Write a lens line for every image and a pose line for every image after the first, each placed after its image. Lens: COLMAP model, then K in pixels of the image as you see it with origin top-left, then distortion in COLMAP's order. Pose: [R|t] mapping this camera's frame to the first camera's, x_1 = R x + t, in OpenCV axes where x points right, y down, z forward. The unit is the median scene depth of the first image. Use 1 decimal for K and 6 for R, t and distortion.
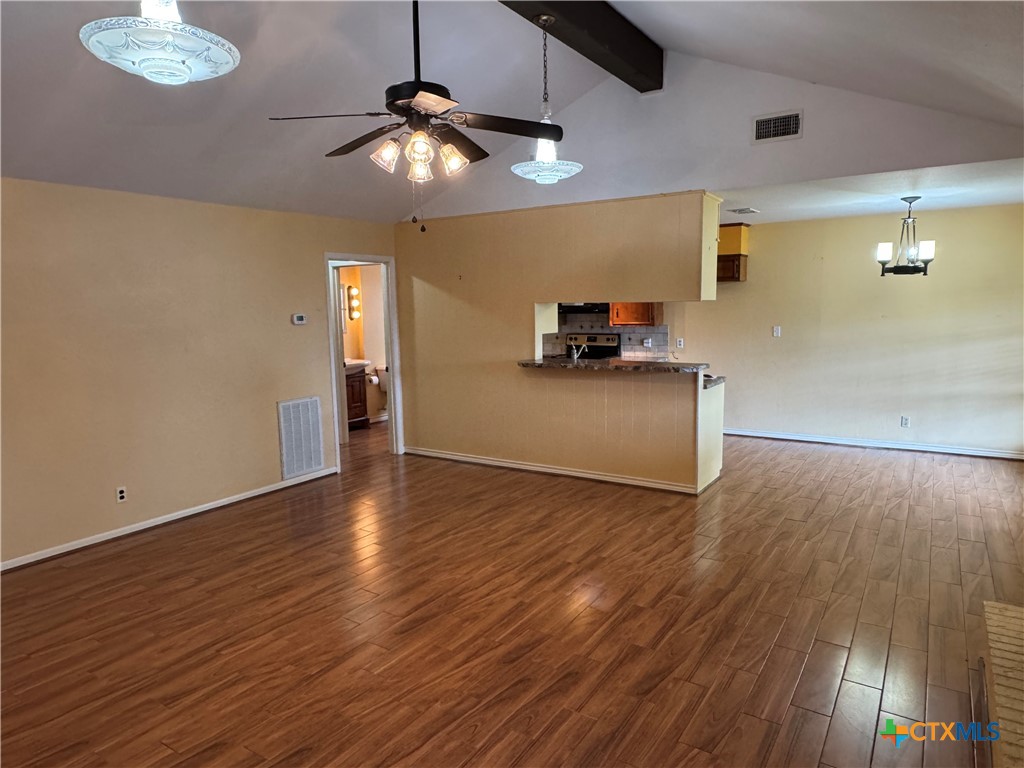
lens RADIAL K [[654.8, 0, 511.7], [0, 654.8, 391.9], [0, 0, 1]] dist [-0.001905, 0.000637]
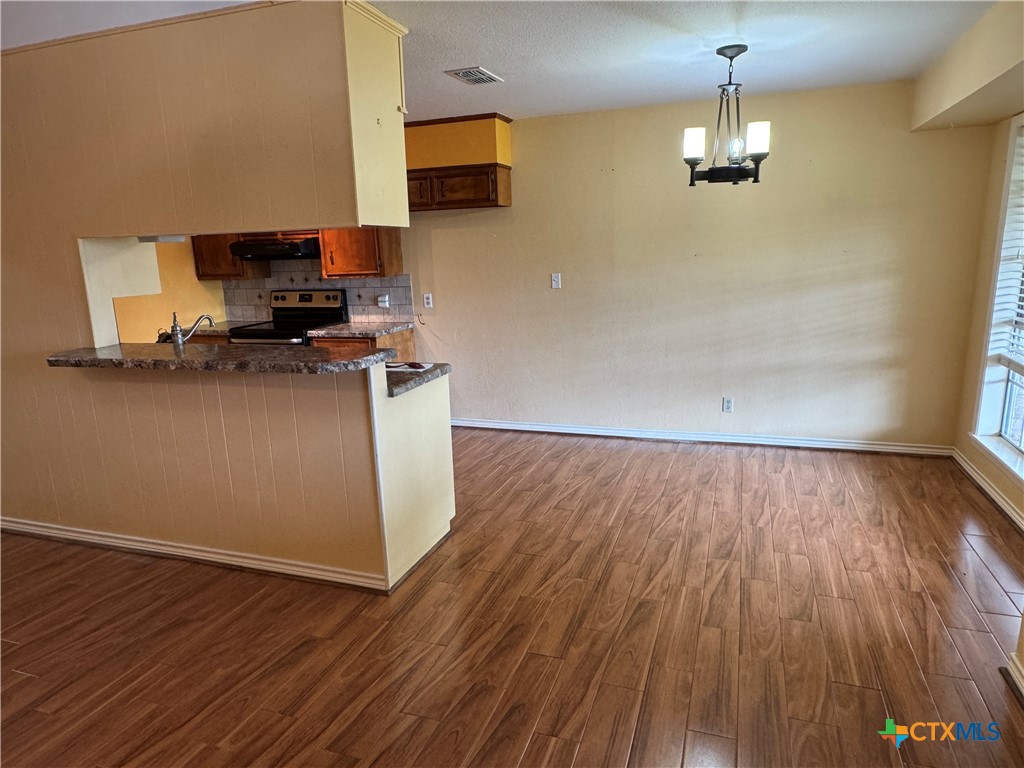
lens RADIAL K [[654.8, 0, 512.2], [0, 654.8, 391.8], [0, 0, 1]] dist [-0.001905, 0.000637]
pose [[0.971631, -0.063817, 0.227730, 0.263318], [0.046294, 0.995599, 0.081480, -0.046038], [-0.231928, -0.068626, 0.970309, 0.452016]]
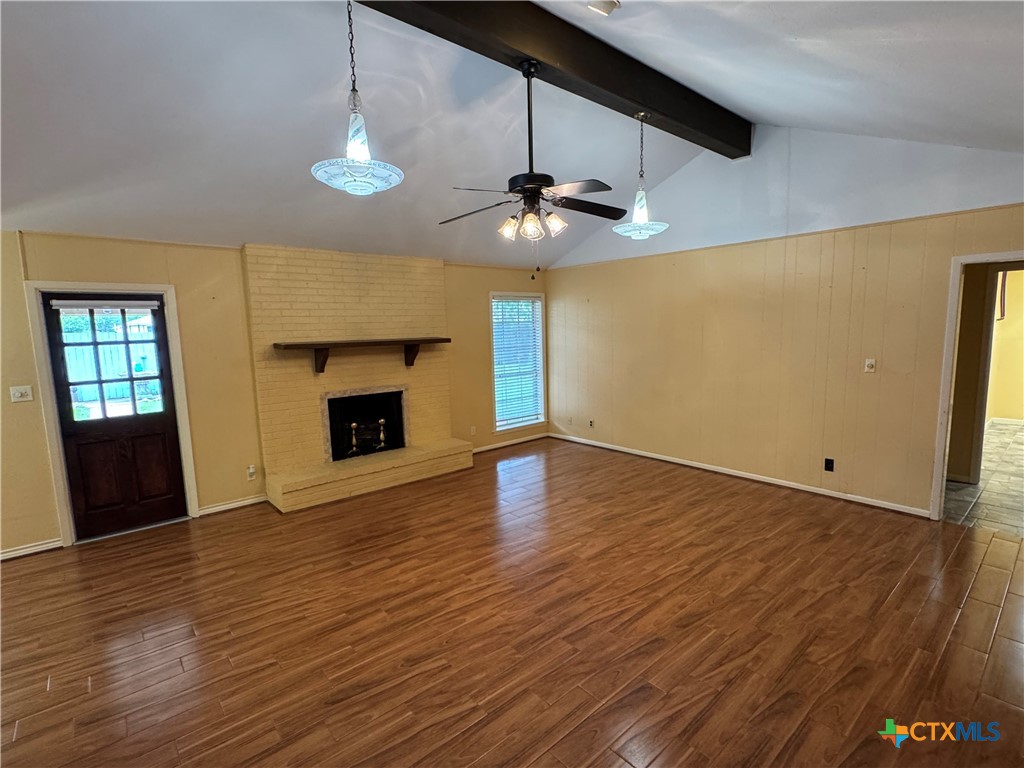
lens RADIAL K [[493.2, 0, 511.8], [0, 493.2, 391.4], [0, 0, 1]] dist [0.001806, 0.001858]
pose [[-0.959400, 0.005434, 0.281996, -0.212649], [0.081319, 0.962687, 0.258112, -0.158632], [-0.270071, 0.270564, -0.924044, 1.122985]]
